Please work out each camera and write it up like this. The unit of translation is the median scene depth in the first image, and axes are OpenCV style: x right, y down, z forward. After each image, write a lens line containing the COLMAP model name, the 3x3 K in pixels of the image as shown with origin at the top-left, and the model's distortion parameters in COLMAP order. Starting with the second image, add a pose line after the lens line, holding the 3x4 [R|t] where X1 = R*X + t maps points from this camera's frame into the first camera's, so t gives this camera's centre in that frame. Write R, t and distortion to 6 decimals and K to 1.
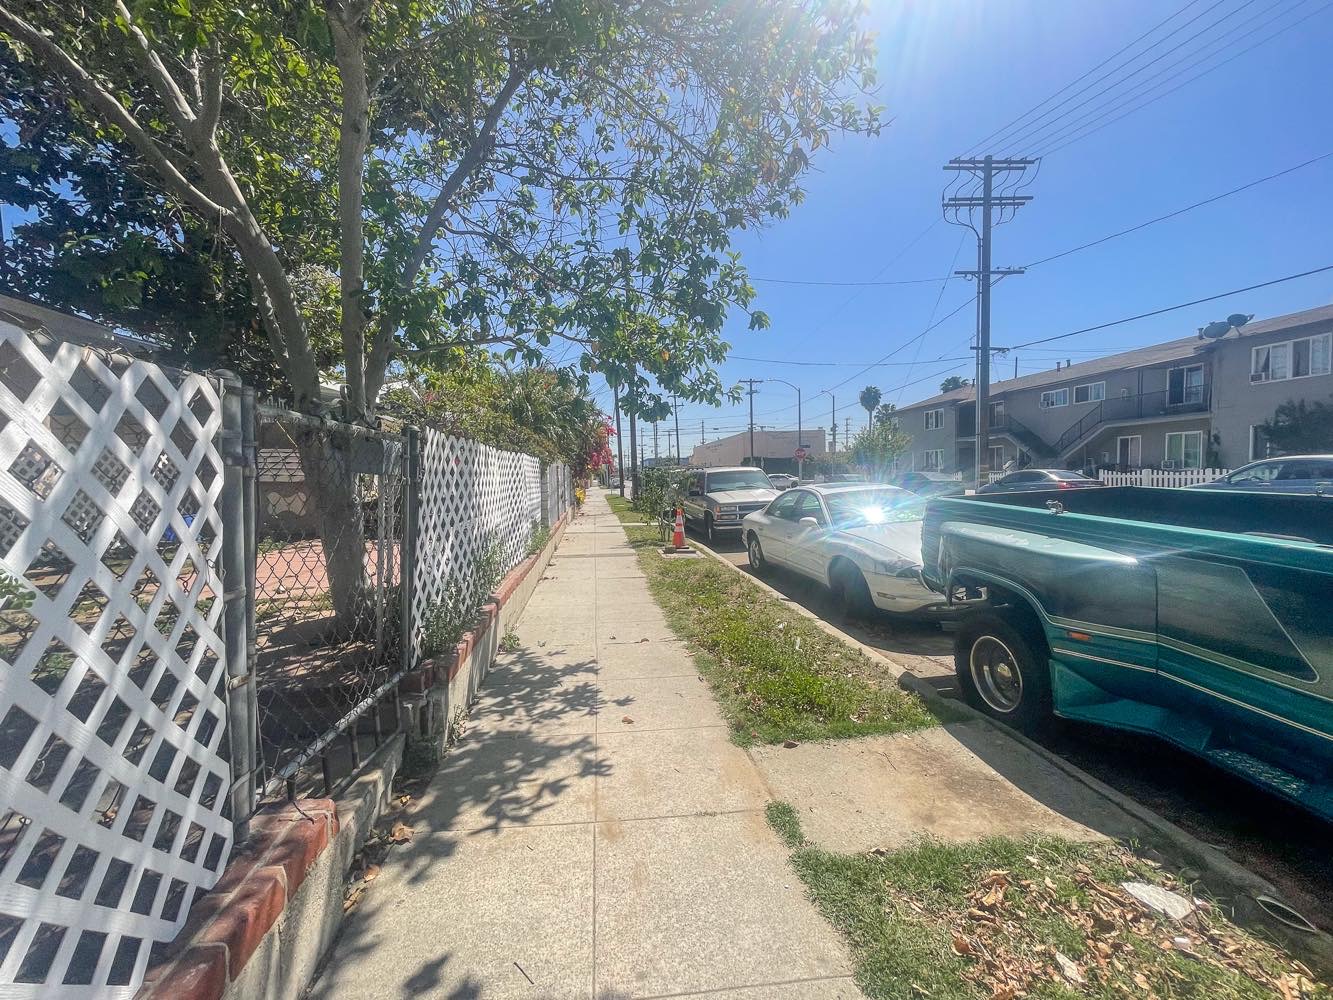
lens RADIAL K [[537.2, 0, 662.7], [0, 537.2, 502.7], [0, 0, 1]] dist [0.001765, -0.000664]
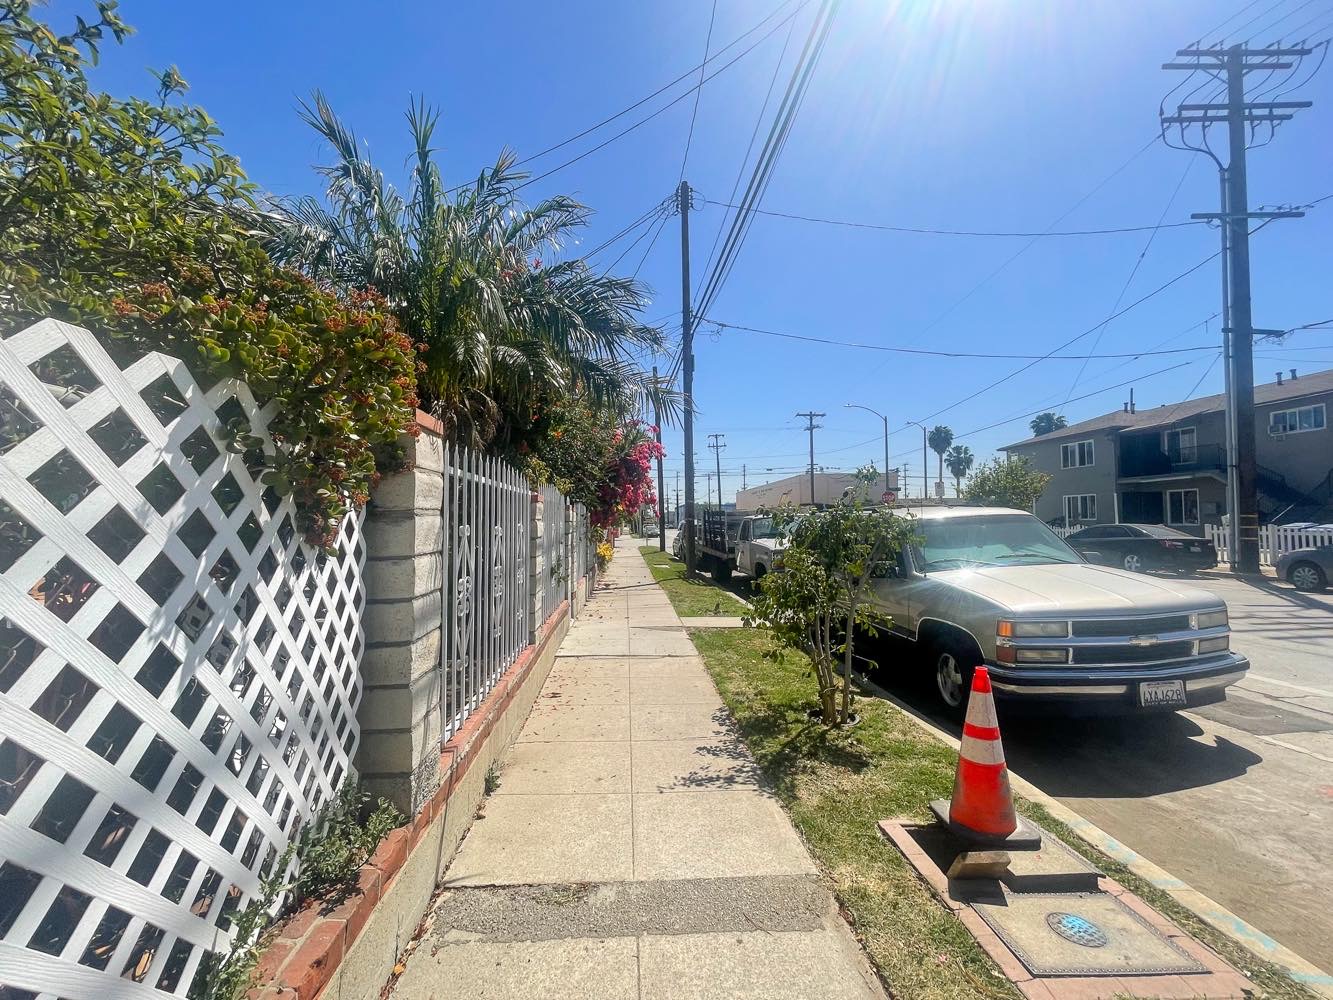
lens RADIAL K [[545.1, 0, 668.2], [0, 545.1, 503.5], [0, 0, 1]] dist [0.001402, -0.000467]
pose [[0.998742, 0.012597, -0.048536, -0.210365], [-0.016752, 0.996141, -0.086157, -0.079537], [0.047264, 0.086861, 0.995099, 1.560959]]
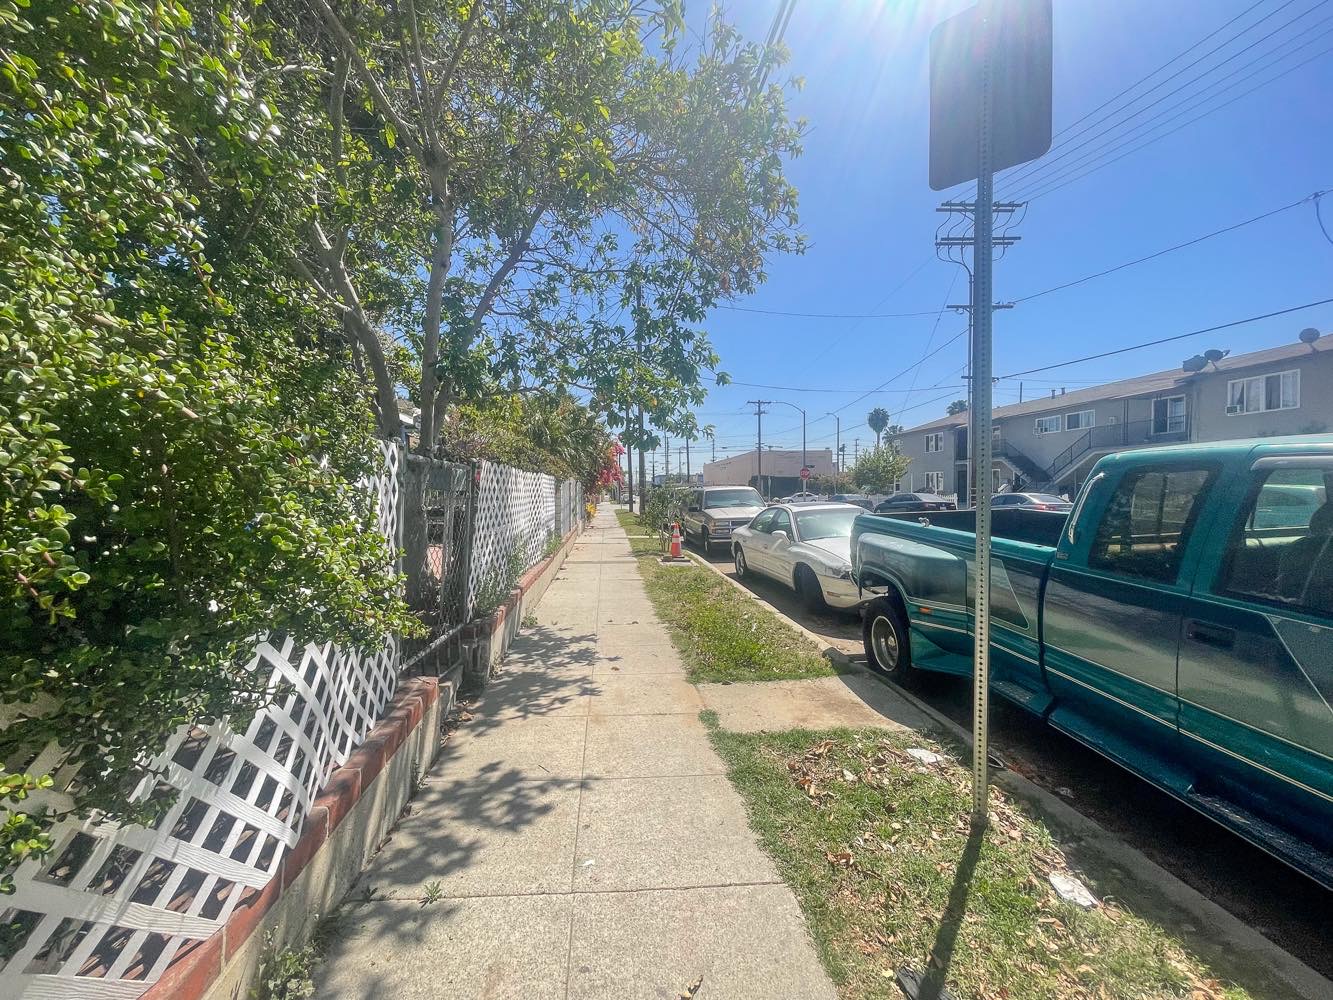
lens RADIAL K [[537.2, 0, 662.7], [0, 537.2, 502.7], [0, 0, 1]] dist [0.001765, -0.000664]
pose [[0.999601, 0.017605, -0.022084, 0.055981], [-0.018268, 0.999378, -0.030170, 0.008854], [0.021539, 0.030562, 0.999301, -0.280420]]
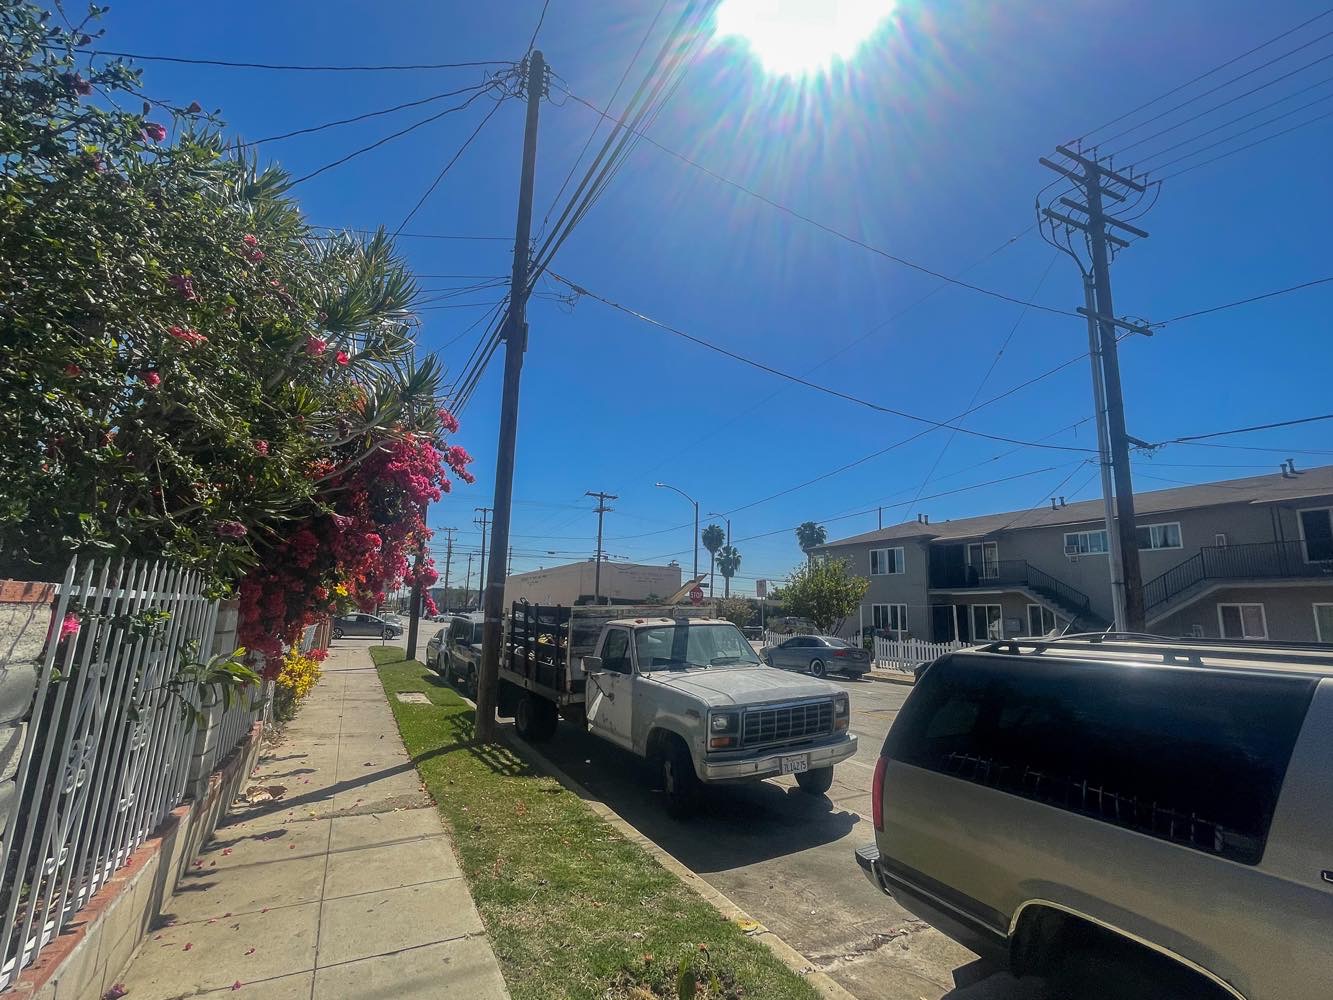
lens RADIAL K [[560.4, 0, 639.0], [0, 560.4, 511.8], [0, 0, 1]] dist [0.001506, 0.000044]
pose [[0.942047, 0.117093, 0.314384, -0.373720], [-0.041421, 0.970538, -0.237362, -0.186534], [-0.332915, 0.210584, 0.919142, 2.851596]]
